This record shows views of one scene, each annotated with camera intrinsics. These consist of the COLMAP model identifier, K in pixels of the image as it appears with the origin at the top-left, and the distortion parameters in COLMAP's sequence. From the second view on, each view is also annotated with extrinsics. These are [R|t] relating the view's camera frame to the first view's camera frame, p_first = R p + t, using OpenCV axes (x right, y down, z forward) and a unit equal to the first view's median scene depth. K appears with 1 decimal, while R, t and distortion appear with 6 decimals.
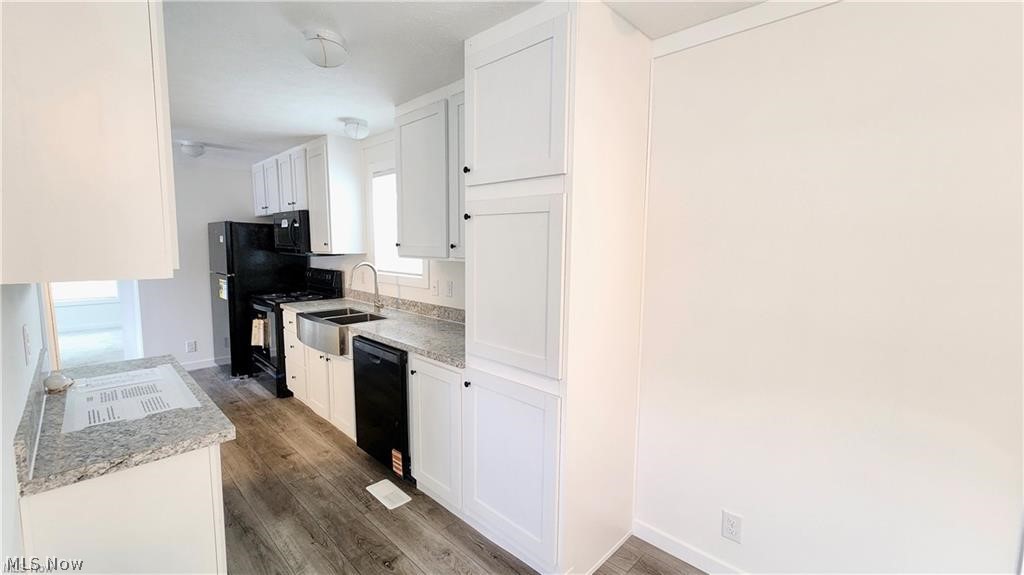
lens RADIAL K [[422.1, 0, 513.1], [0, 422.1, 289.7], [0, 0, 1]] dist [-0.000028, -0.000119]
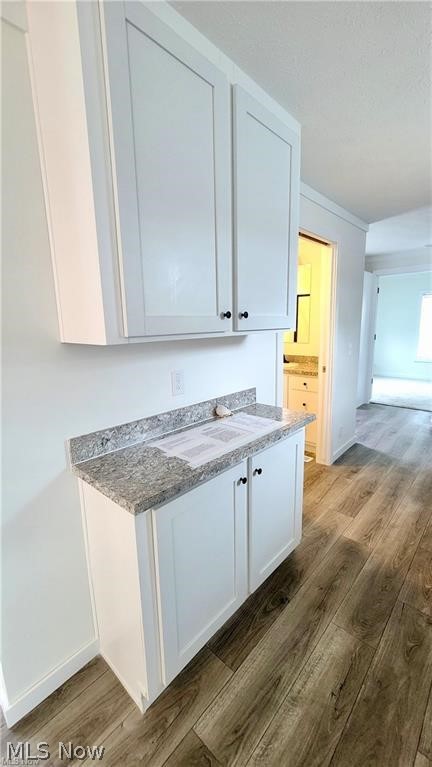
lens RADIAL K [[316.2, 0, 216.0], [0, 316.2, 383.5], [0, 0, 1]] dist [-0.000028, -0.000119]
pose [[0.022689, 0.174308, -0.984430, 0.000015], [-0.083713, 0.981556, 0.171870, -0.051166], [0.996232, 0.078510, 0.036862, 0.713344]]
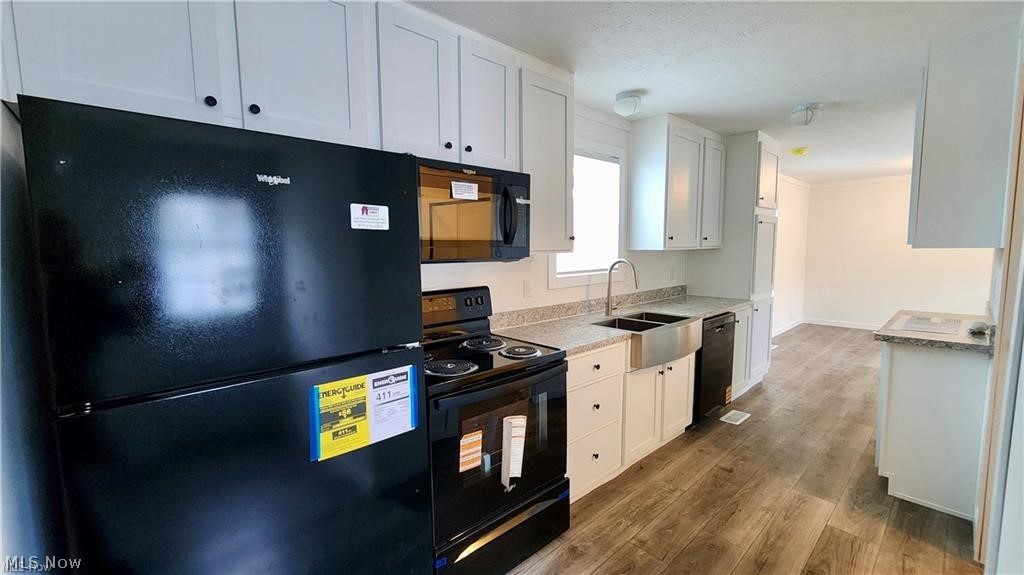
lens RADIAL K [[424.0, 0, 497.1], [0, 424.0, 281.0], [0, 0, 1]] dist [-0.000158, 0.000017]
pose [[0.071345, -0.116617, 0.990611, -1.546661], [0.096761, 0.989267, 0.109490, -0.179752], [-0.992747, 0.088041, 0.081863, 1.482804]]
